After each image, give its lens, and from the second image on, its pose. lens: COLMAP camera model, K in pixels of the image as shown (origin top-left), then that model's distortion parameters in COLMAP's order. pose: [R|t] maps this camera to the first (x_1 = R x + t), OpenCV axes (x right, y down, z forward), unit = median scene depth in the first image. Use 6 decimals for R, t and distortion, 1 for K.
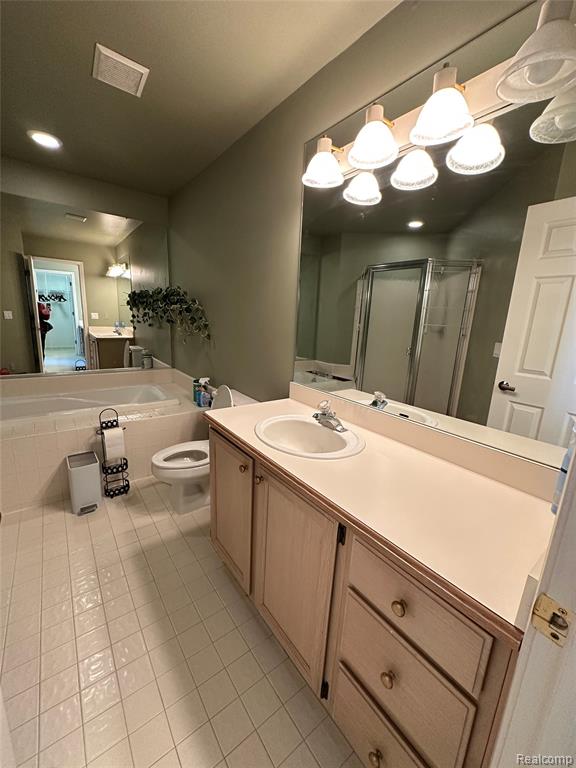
lens RADIAL K [[306.4, 0, 288.8], [0, 306.4, 383.6], [0, 0, 1]] dist [-0.003486, 0.000648]
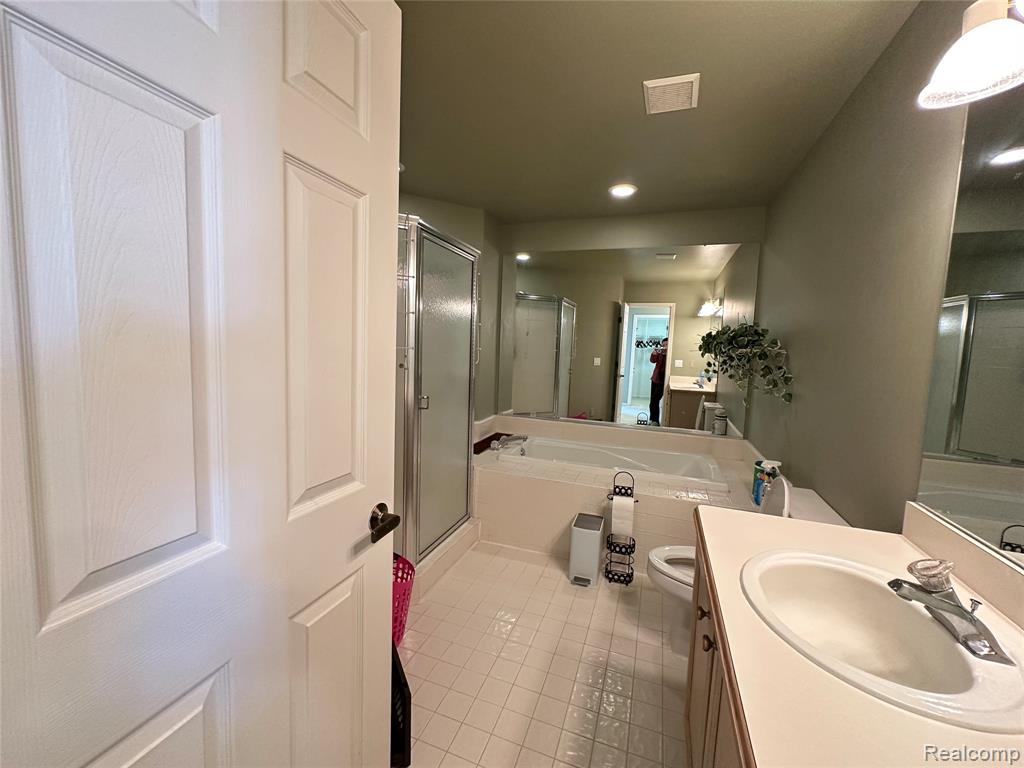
lens RADIAL K [[408.5, 0, 510.6], [0, 408.5, 385.4], [0, 0, 1]] dist [-0.003486, 0.000648]
pose [[0.540317, 0.053232, -0.839776, 0.155648], [-0.191096, 0.979683, -0.060852, -0.020455], [0.819475, 0.193357, 0.539512, 0.095621]]
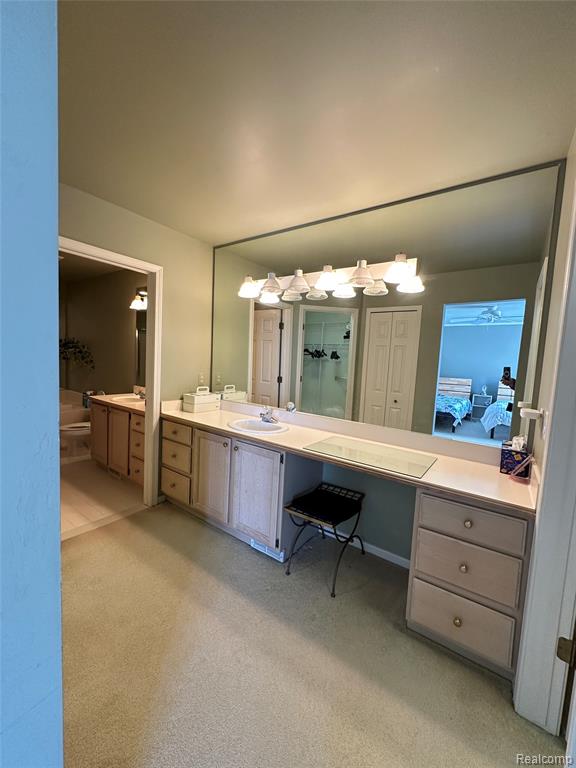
lens RADIAL K [[306.4, 0, 280.3], [0, 306.4, 379.7], [0, 0, 1]] dist [-0.003486, 0.000648]
pose [[0.961459, -0.024513, 0.273854, 0.326914], [0.060404, 0.990516, -0.123404, 0.227133], [-0.268232, 0.135190, 0.953822, -1.077902]]
